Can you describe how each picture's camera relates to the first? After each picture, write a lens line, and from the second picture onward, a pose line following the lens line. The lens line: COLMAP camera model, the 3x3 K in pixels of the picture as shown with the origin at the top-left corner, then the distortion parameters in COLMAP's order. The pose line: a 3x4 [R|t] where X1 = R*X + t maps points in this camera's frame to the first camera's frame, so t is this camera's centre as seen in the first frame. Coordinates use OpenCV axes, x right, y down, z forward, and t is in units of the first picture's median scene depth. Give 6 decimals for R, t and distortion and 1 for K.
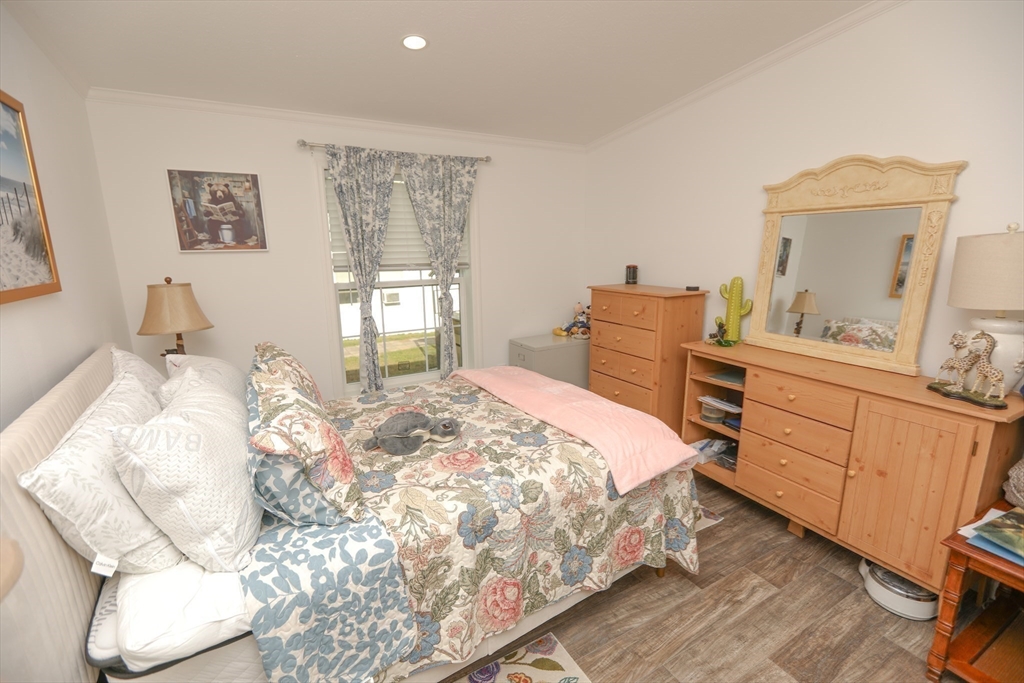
lens RADIAL K [[451.6, 0, 511.1], [0, 451.6, 342.1], [0, 0, 1]] dist [-0.001360, 0.001160]
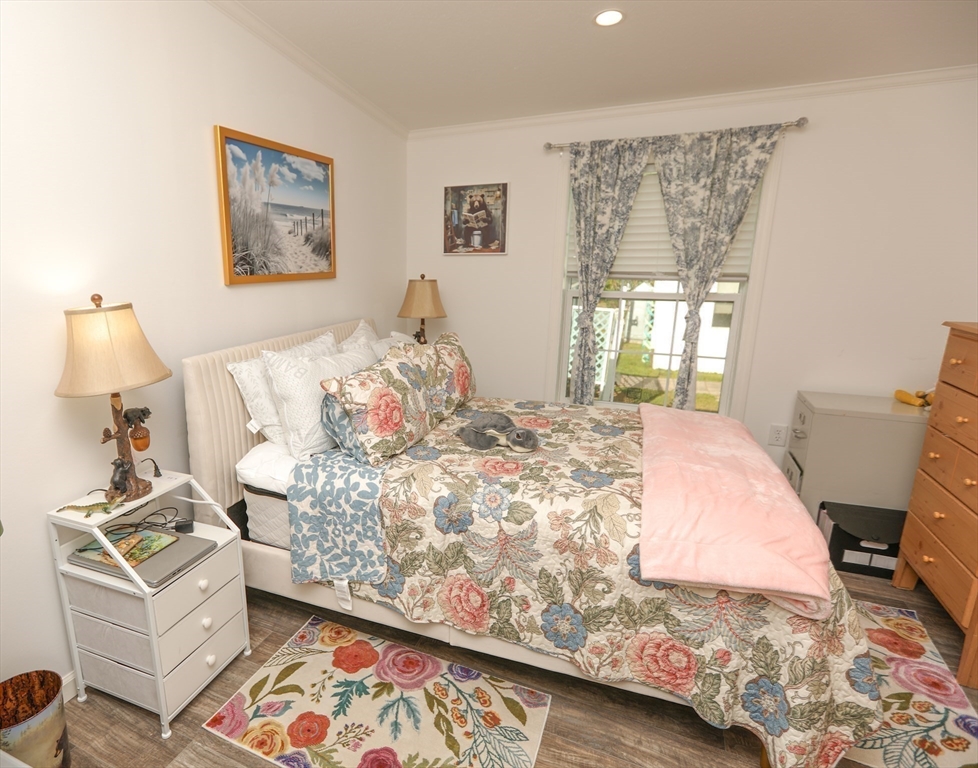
lens RADIAL K [[526.5, 0, 391.6], [0, 526.5, 379.7], [0, 0, 1]] dist [-0.003407, 0.003144]
pose [[0.569594, 0.196247, -0.798154, 0.601187], [-0.174786, 0.977787, 0.115680, -0.014010], [0.803127, 0.073615, 0.591243, 0.111374]]
